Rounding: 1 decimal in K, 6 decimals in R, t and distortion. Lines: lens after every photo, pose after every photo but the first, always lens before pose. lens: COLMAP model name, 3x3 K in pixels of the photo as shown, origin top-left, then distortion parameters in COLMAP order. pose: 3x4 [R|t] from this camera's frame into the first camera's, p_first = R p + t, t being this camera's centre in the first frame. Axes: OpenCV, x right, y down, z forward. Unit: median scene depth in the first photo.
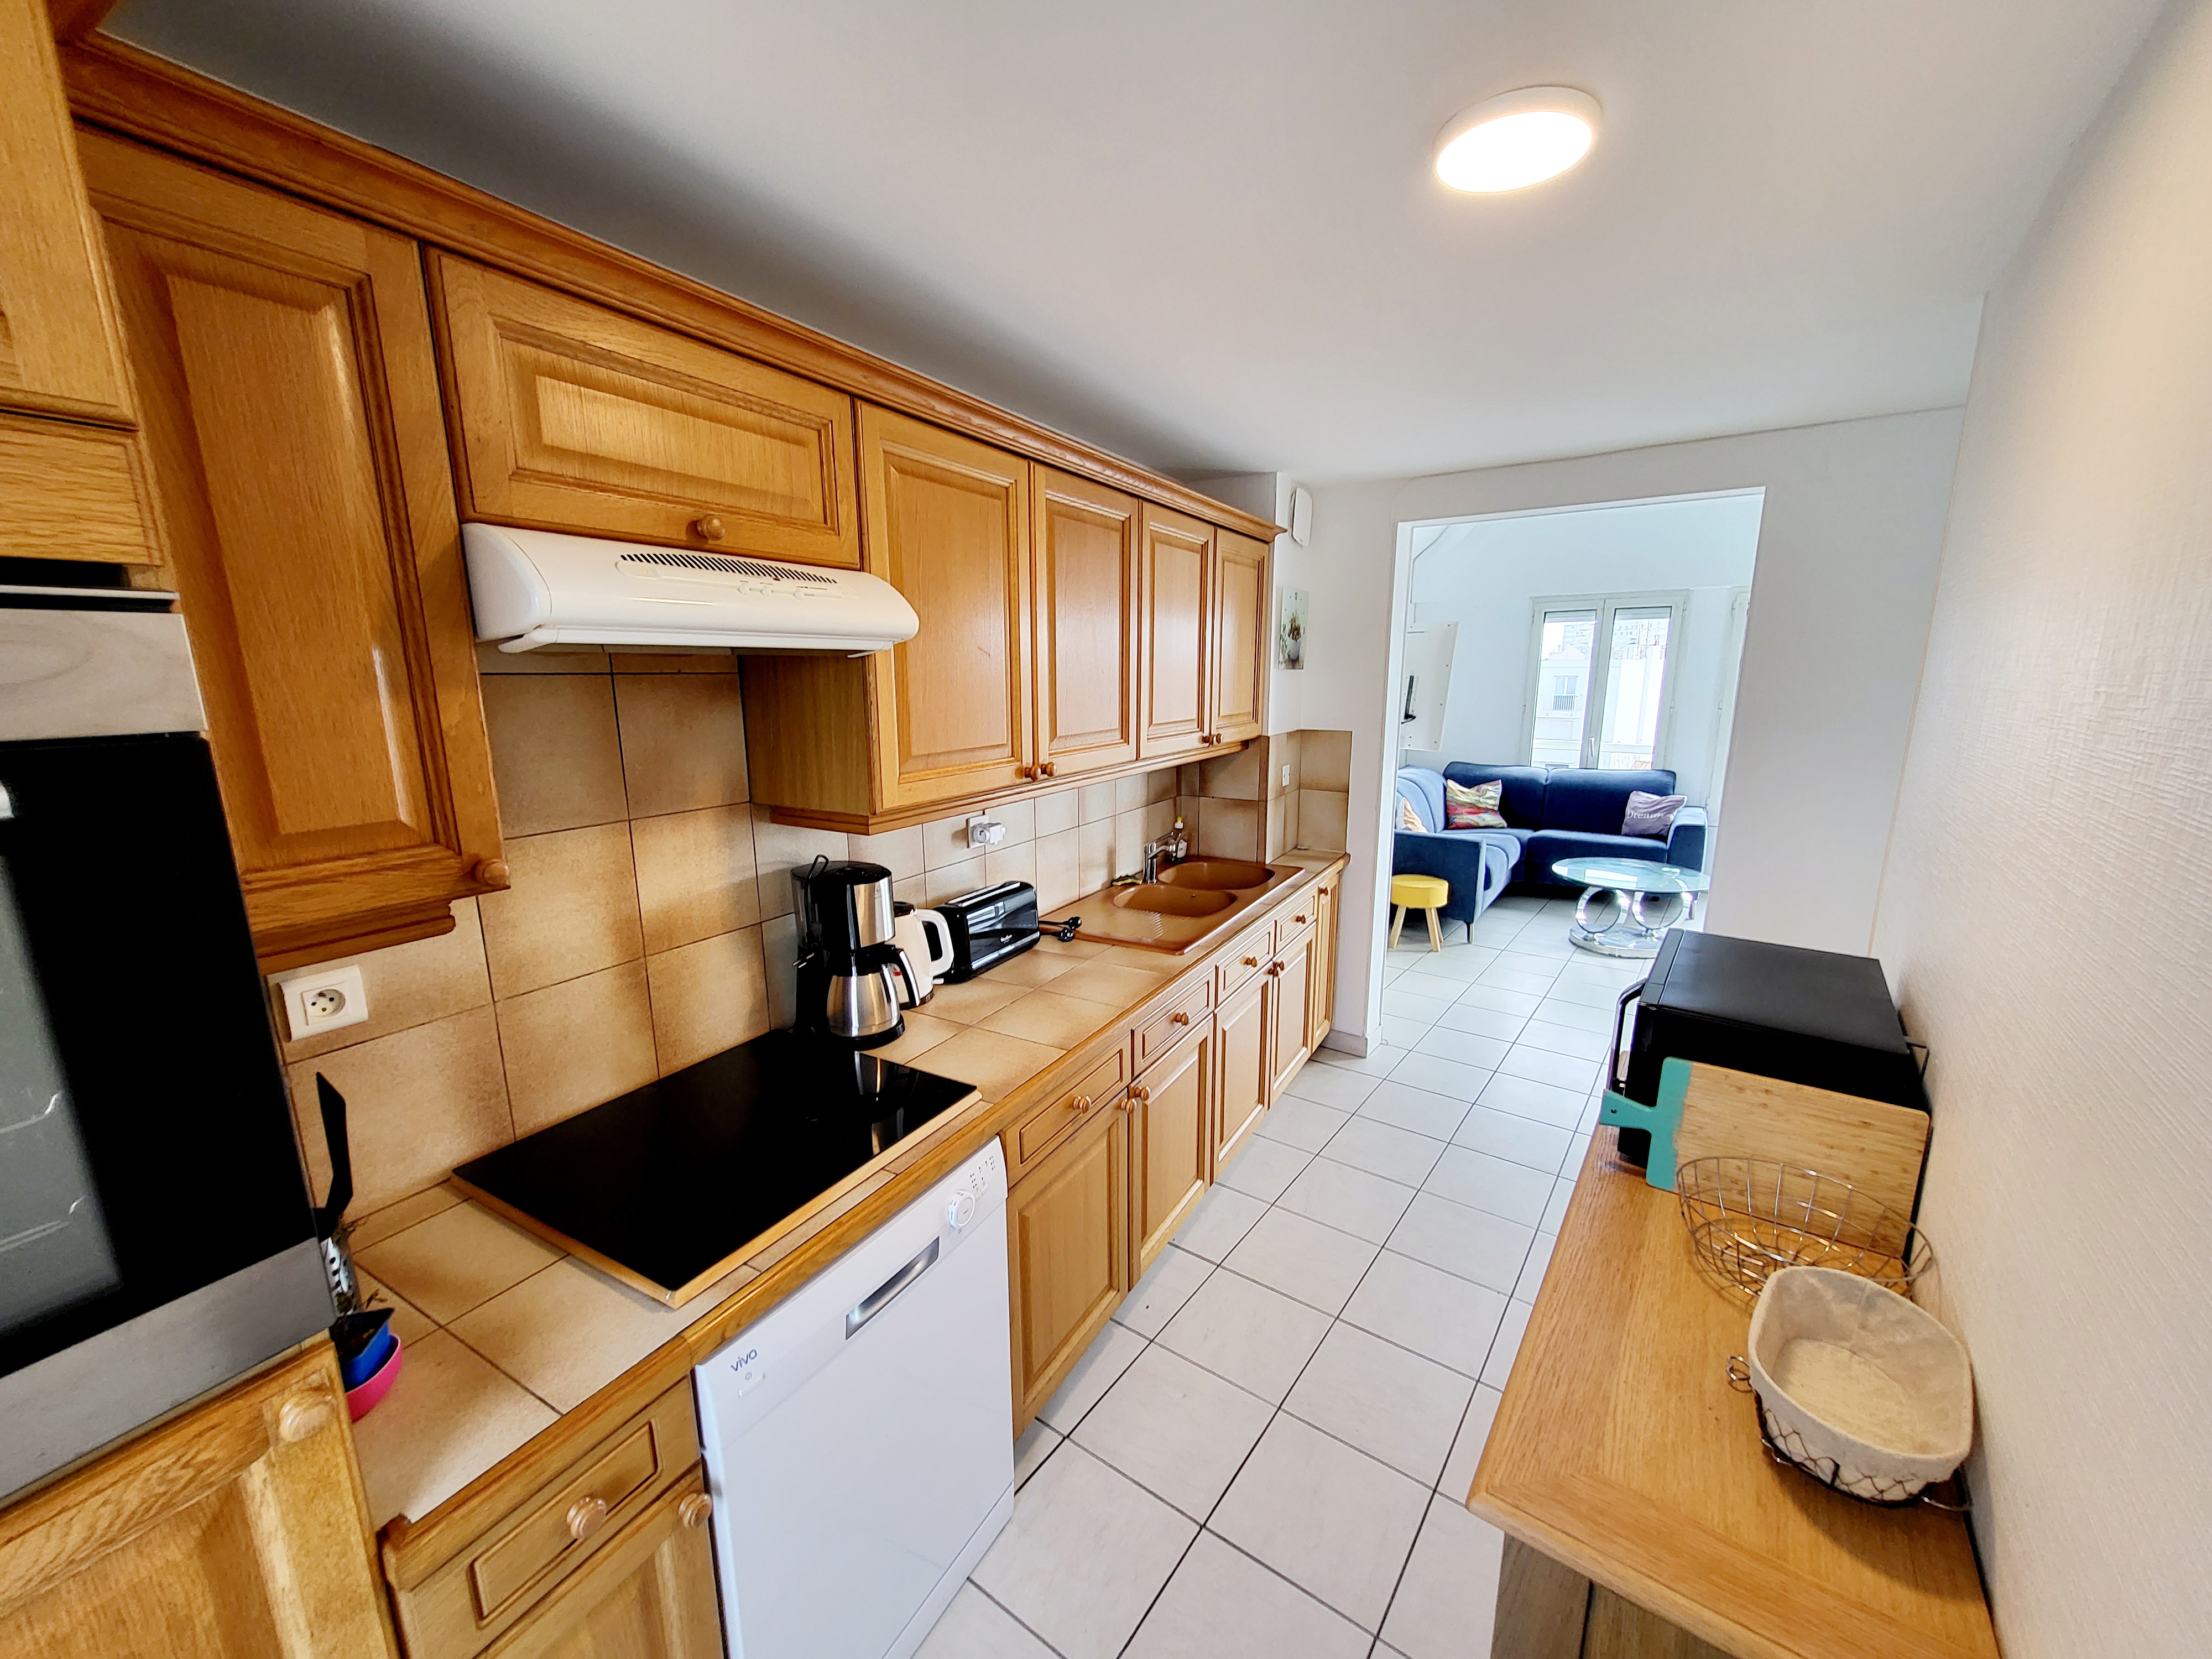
lens RADIAL K [[871.6, 0, 1098.2], [0, 871.6, 840.1], [0, 0, 1]] dist [-0.000724, 0.000335]
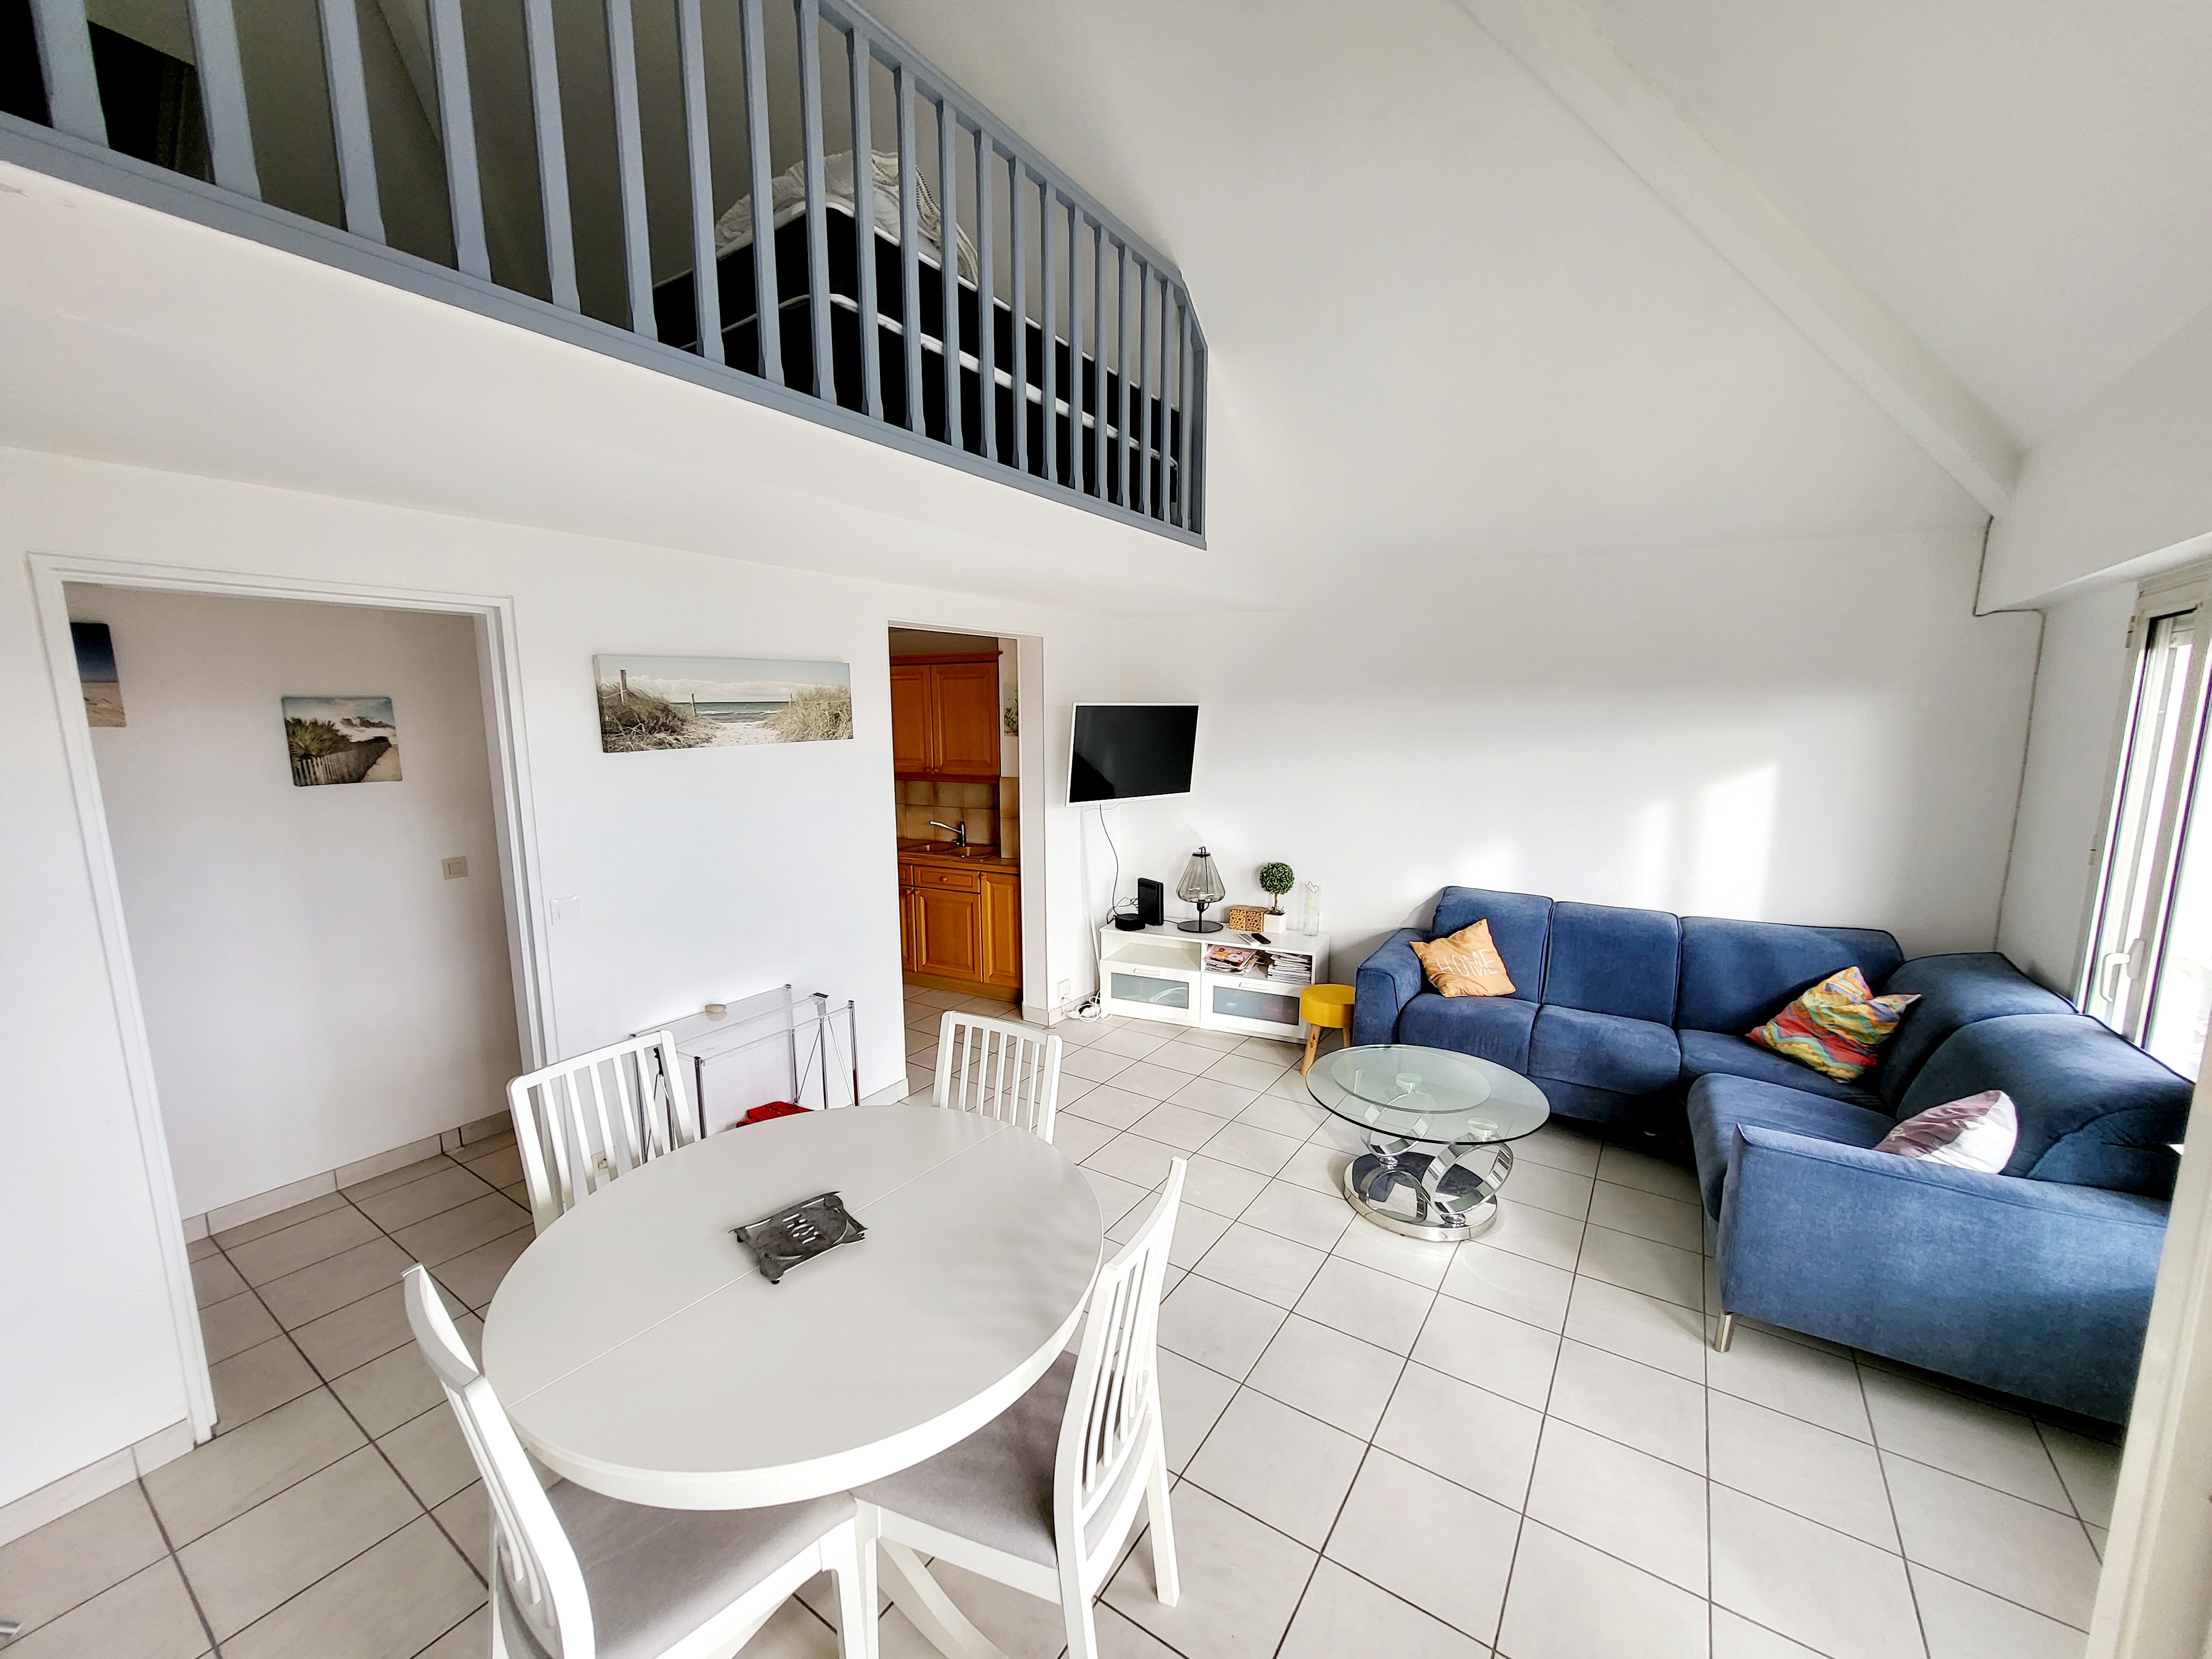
lens RADIAL K [[871.6, 0, 1101.4], [0, 871.6, 847.2], [0, 0, 1]] dist [-0.000724, 0.000335]
pose [[0.049500, 0.159559, -0.985947, 1.969853], [-0.191036, 0.970444, 0.147459, -0.289474], [0.980334, 0.181052, 0.078519, 1.166035]]
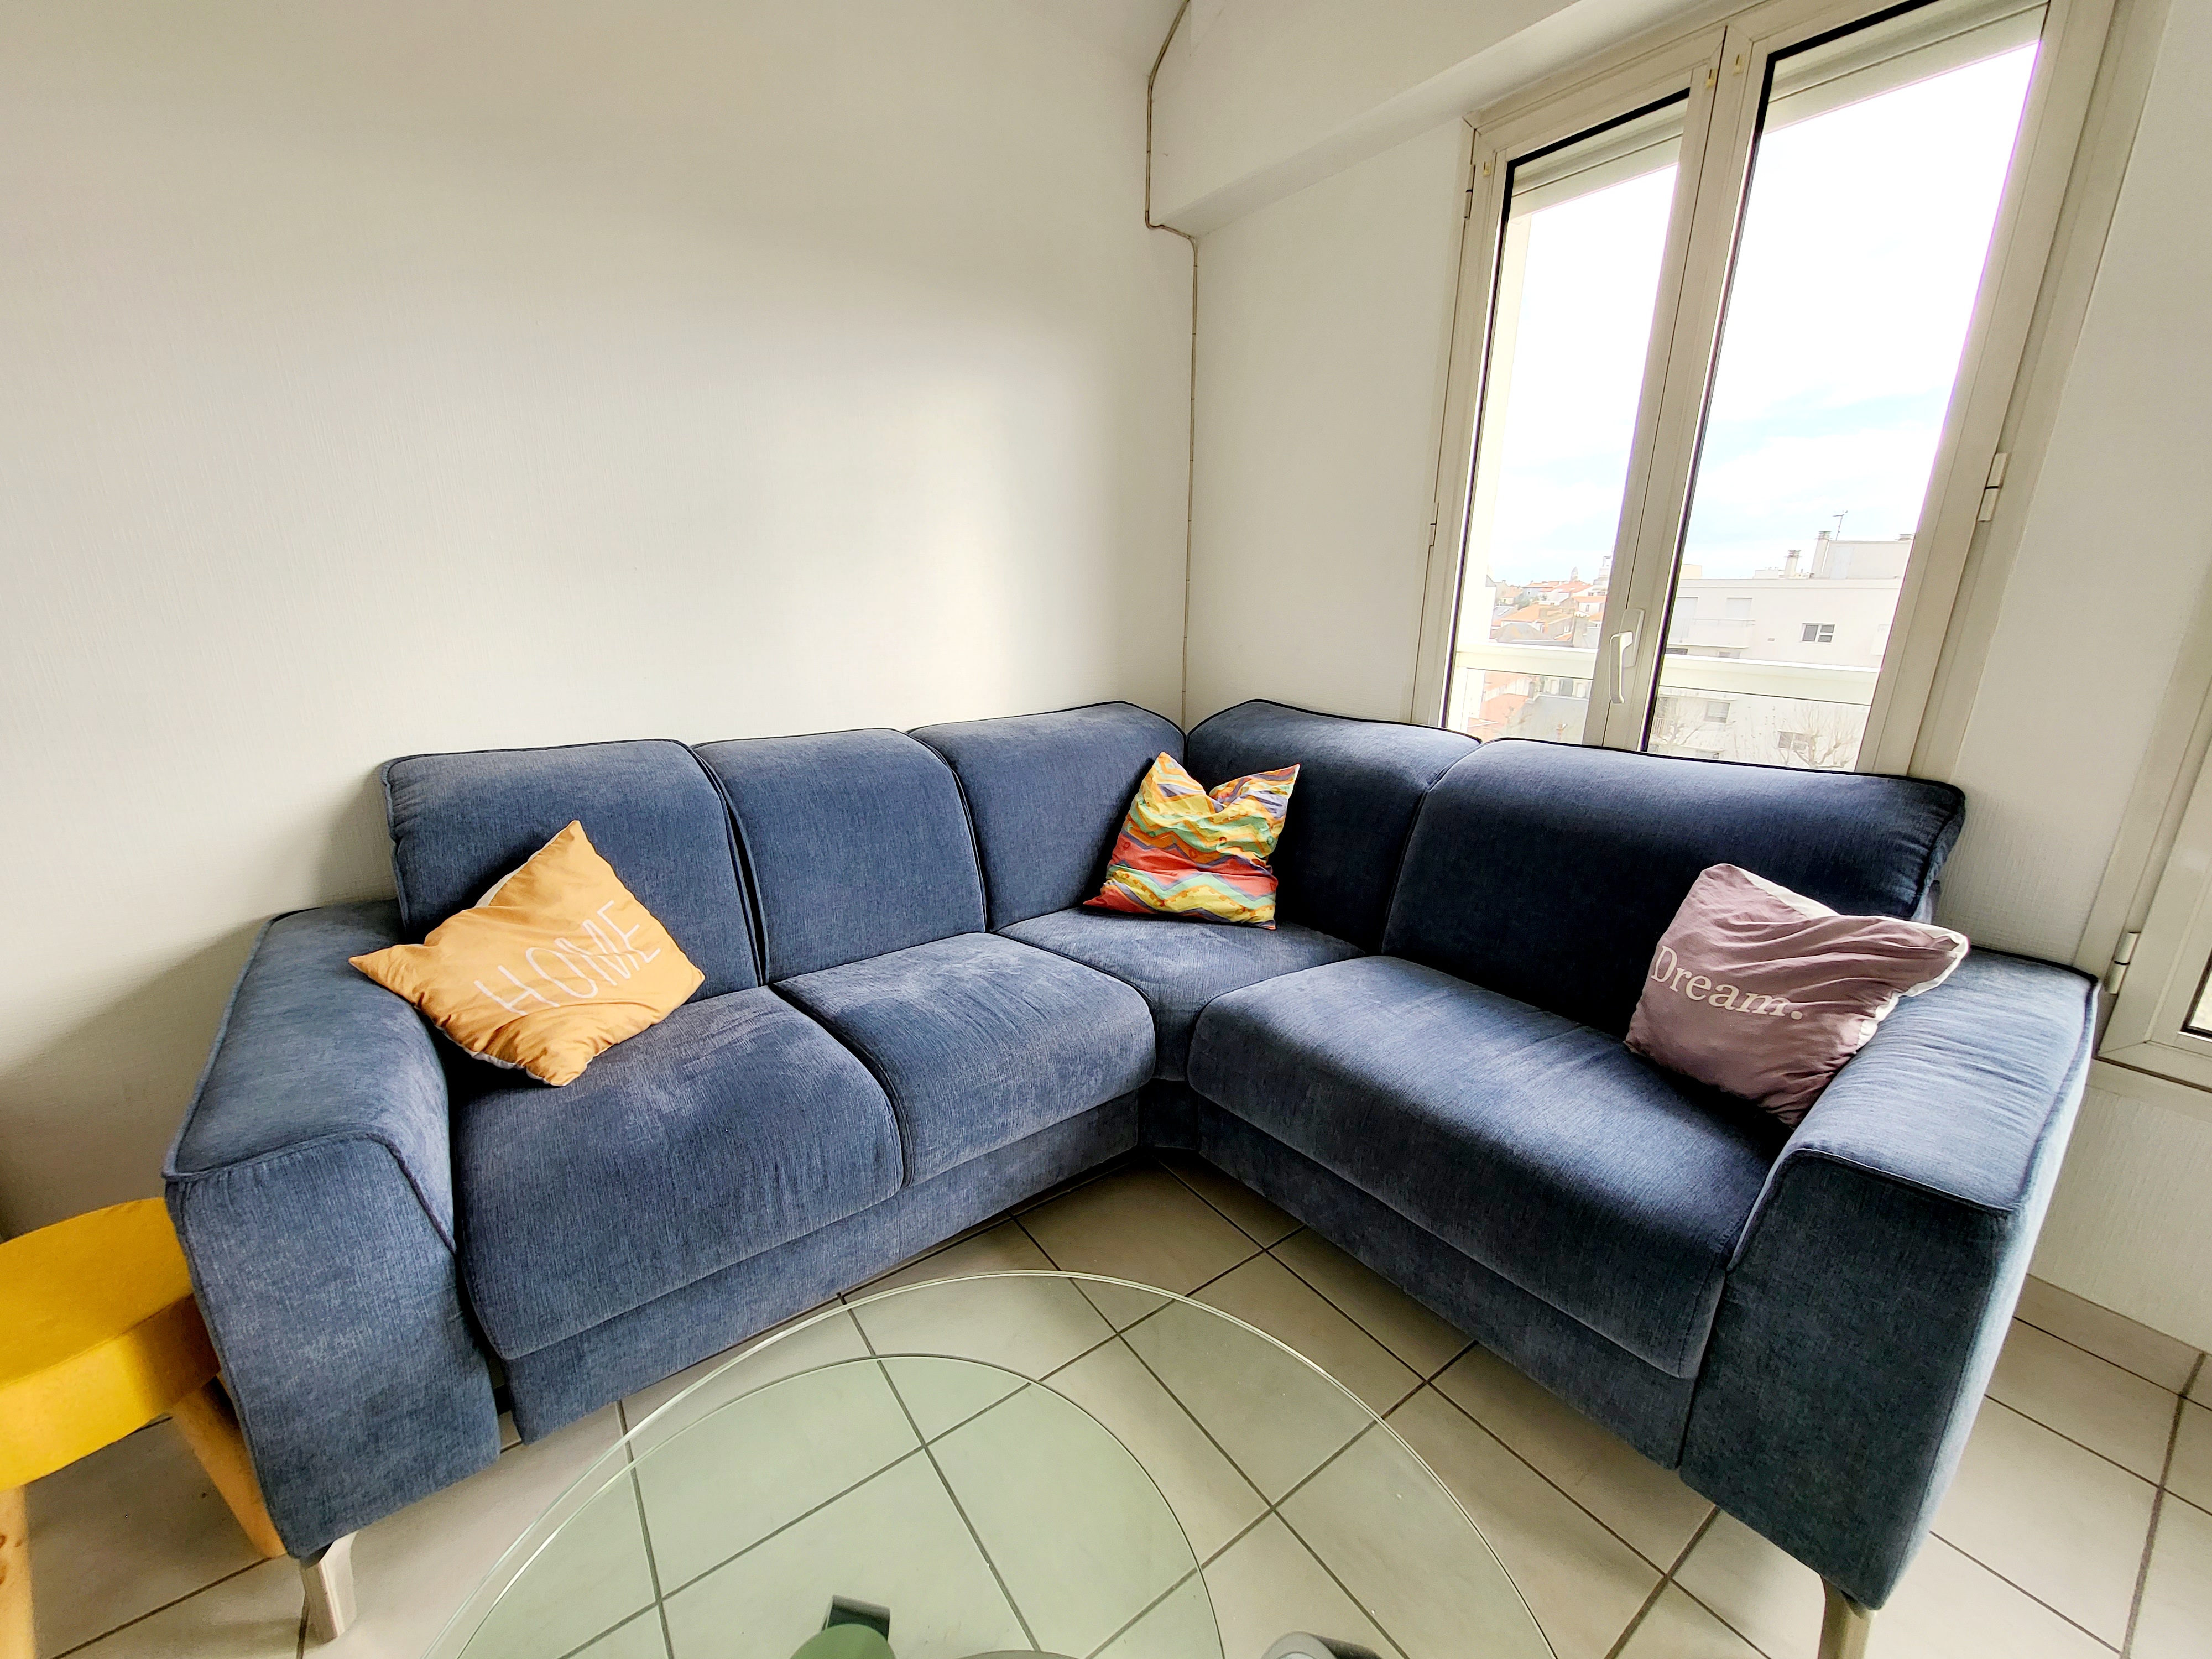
lens RADIAL K [[871.6, 0, 1097.0], [0, 871.6, 849.0], [0, 0, 1]] dist [-0.000724, 0.000335]
pose [[0.954207, 0.099550, -0.282098, 1.076919], [-0.072268, 0.991785, 0.105544, -0.148949], [0.290288, -0.080324, 0.953562, 1.509234]]
